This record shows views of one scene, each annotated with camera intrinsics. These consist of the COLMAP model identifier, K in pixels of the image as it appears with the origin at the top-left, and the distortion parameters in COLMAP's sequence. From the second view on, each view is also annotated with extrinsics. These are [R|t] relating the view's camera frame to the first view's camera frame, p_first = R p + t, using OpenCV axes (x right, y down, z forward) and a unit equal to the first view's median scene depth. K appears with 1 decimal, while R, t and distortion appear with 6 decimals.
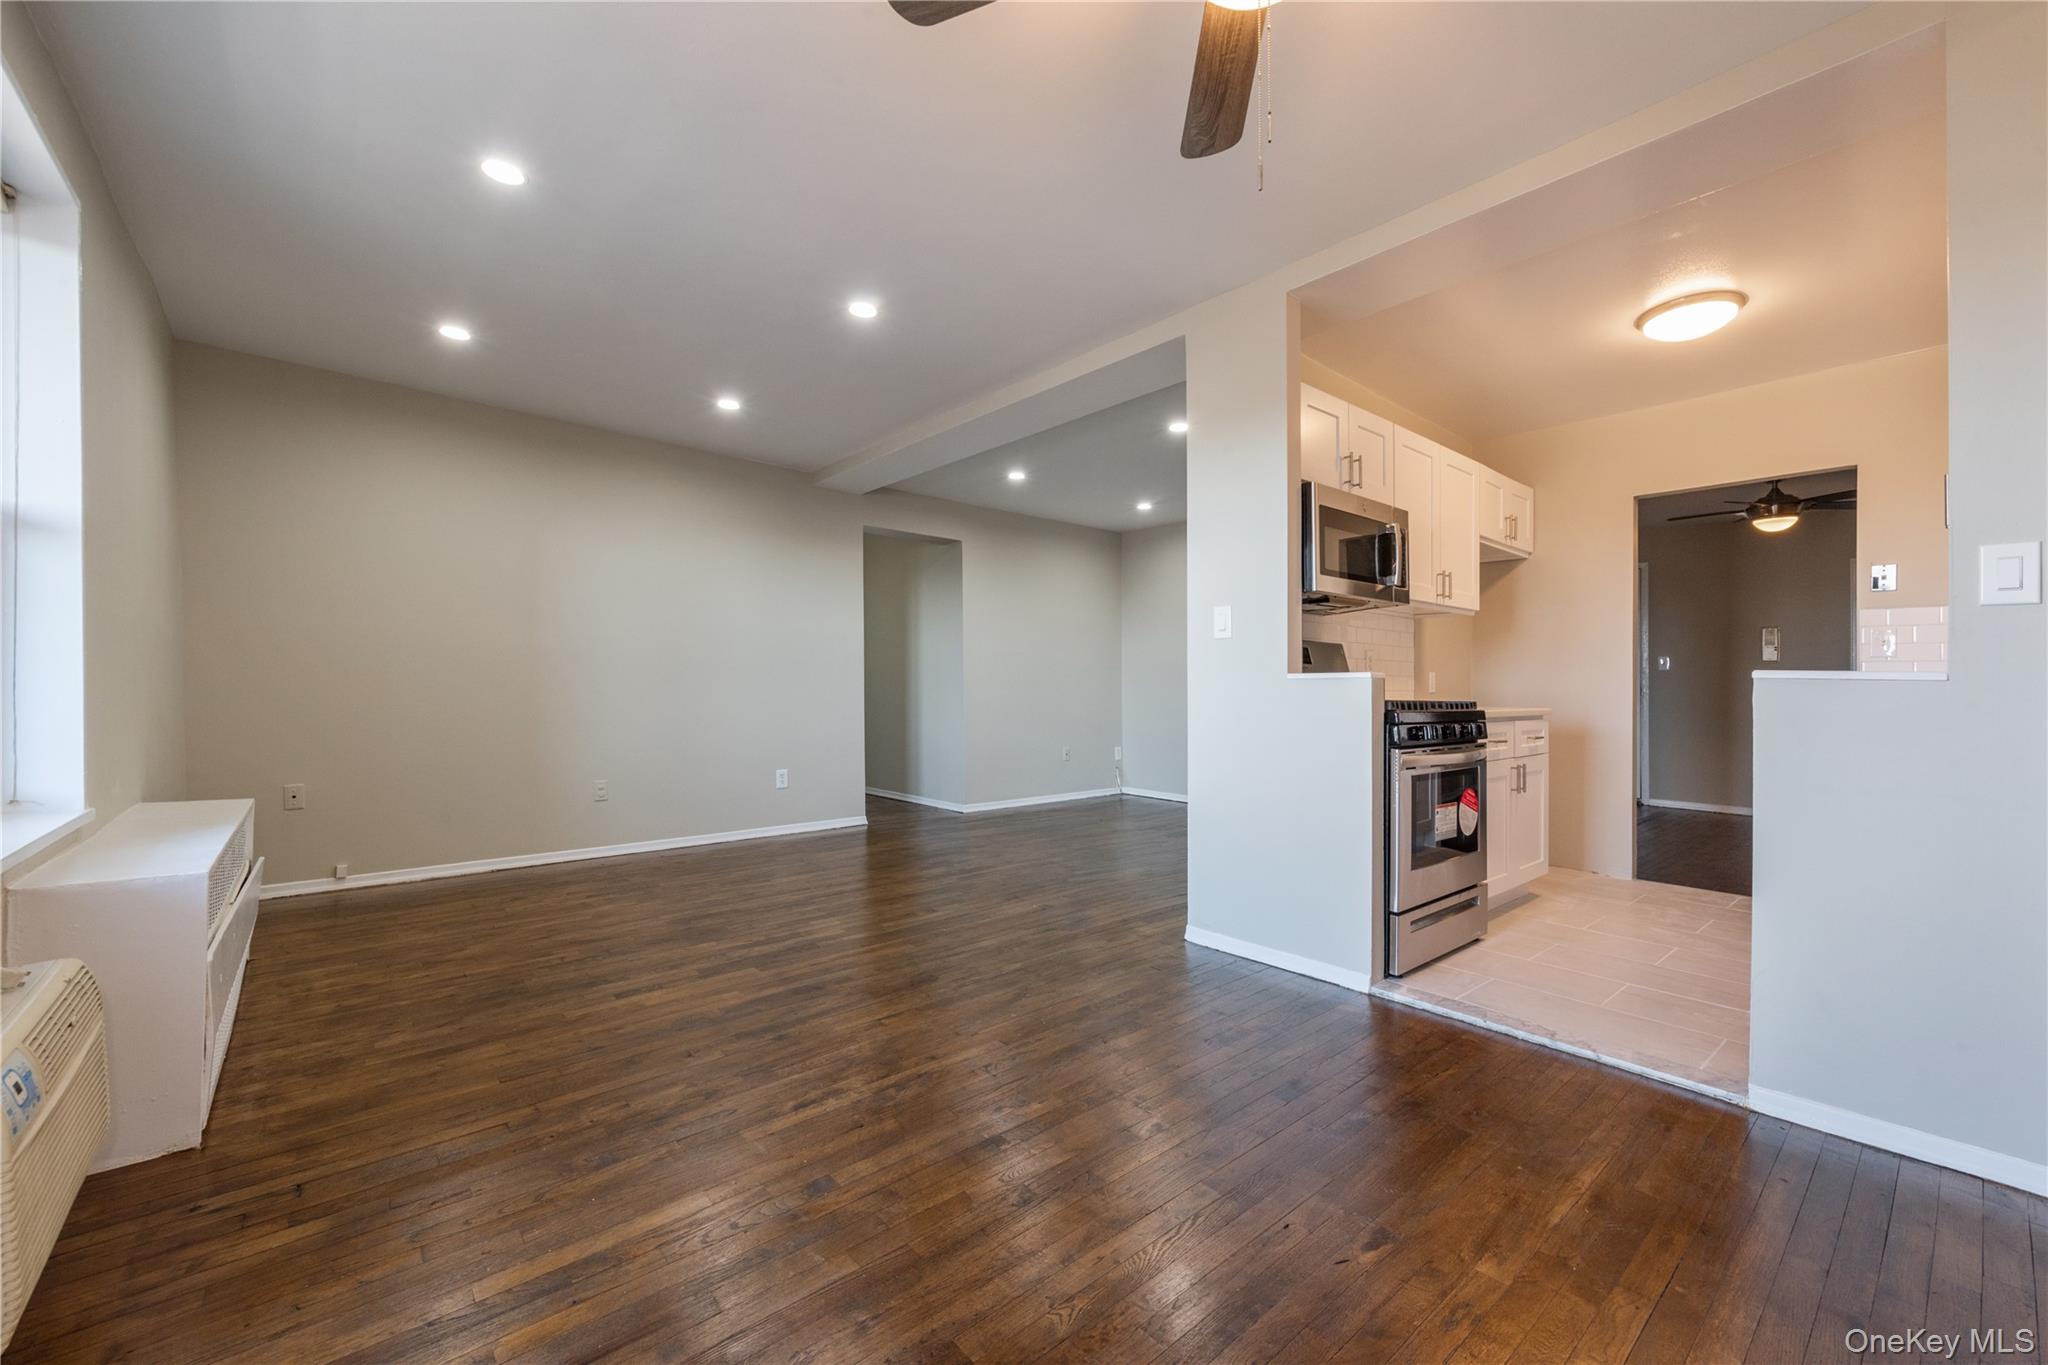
lens RADIAL K [[824.2, 0, 1016.9], [0, 824.2, 674.0], [0, 0, 1]] dist [0.008513, -0.000466]
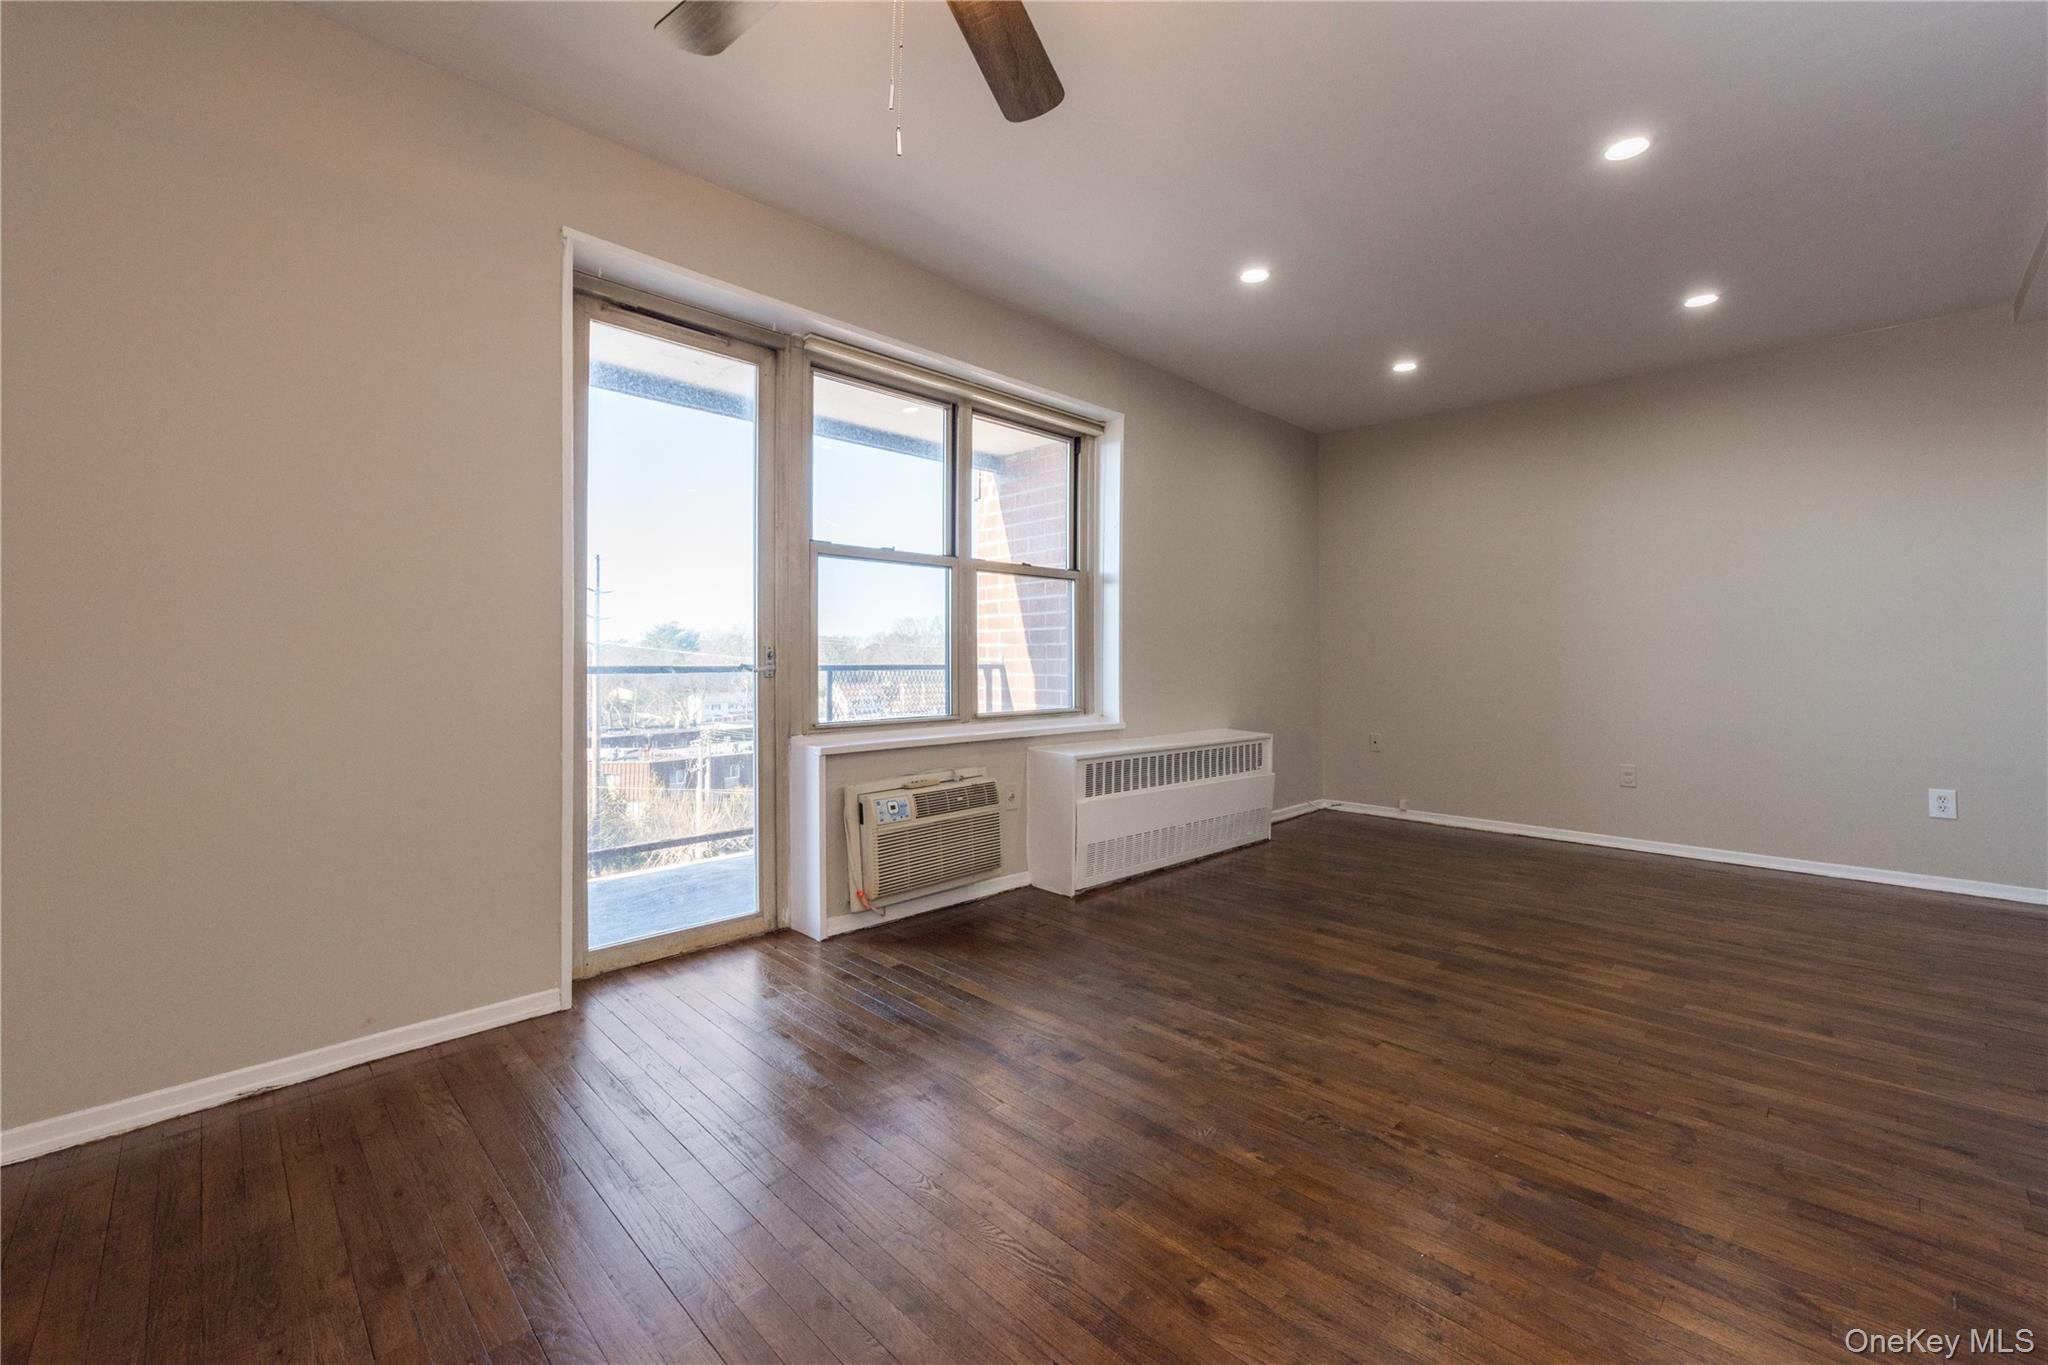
lens RADIAL K [[824.2, 0, 1046.6], [0, 824.2, 651.8], [0, 0, 1]] dist [0.008513, -0.000466]
pose [[0.081684, -0.013102, -0.996572, 0.619356], [0.014763, 0.999820, -0.011935, 0.014216], [0.996549, -0.013737, 0.081863, 0.535306]]
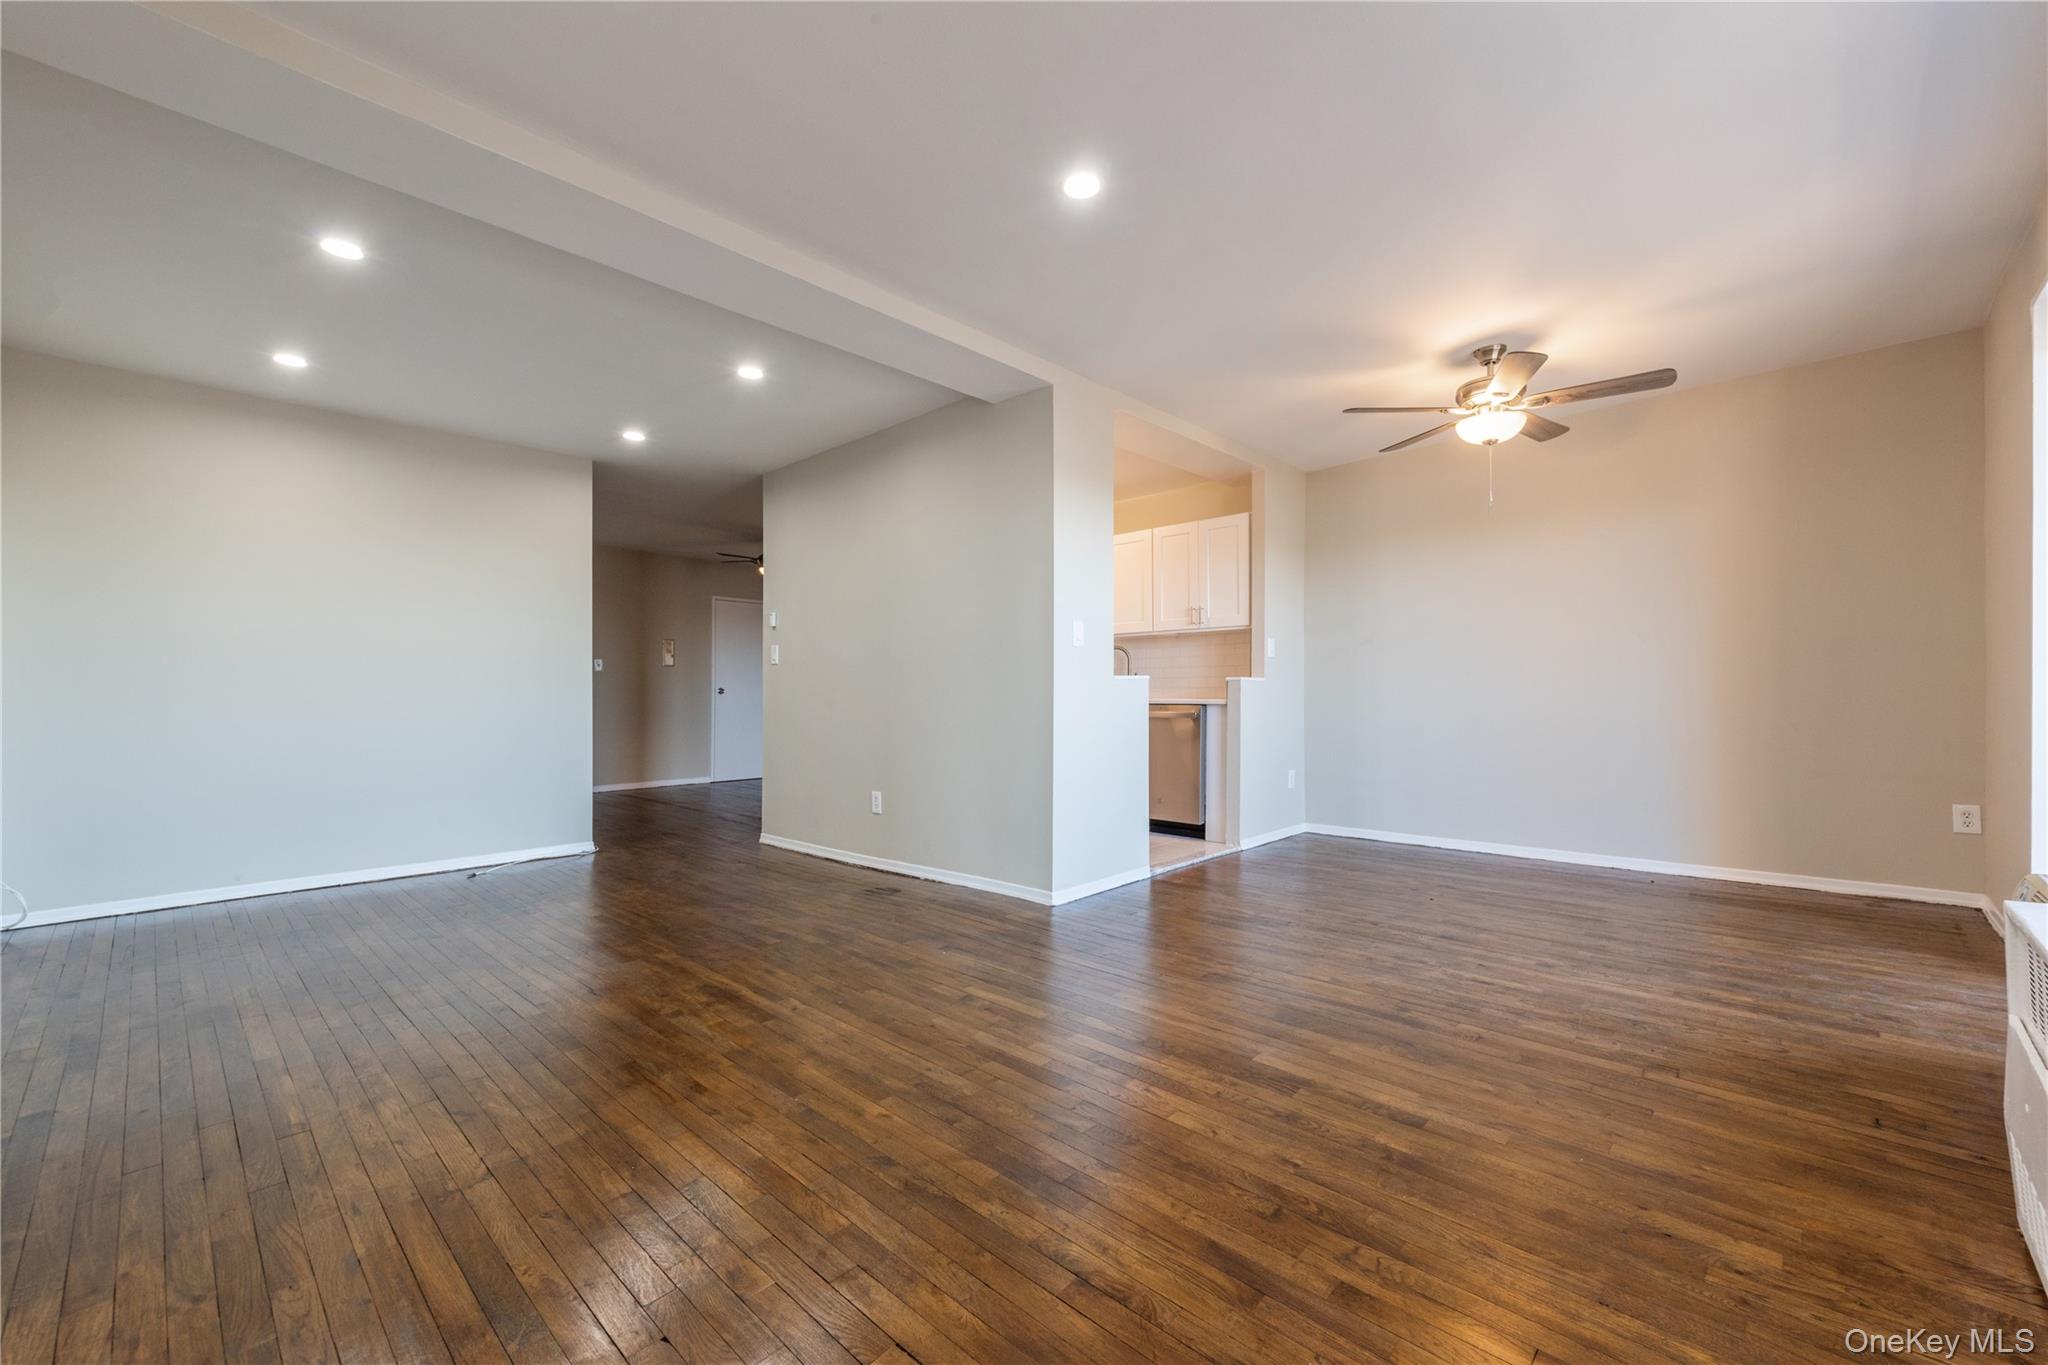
lens RADIAL K [[824.2, 0, 1066.6], [0, 824.2, 680.7], [0, 0, 1]] dist [0.008513, -0.000466]
pose [[-0.139281, 0.006516, 0.990232, -1.126731], [-0.003605, 0.999968, -0.007088, 0.020277], [-0.990246, -0.004557, -0.139253, 1.383112]]
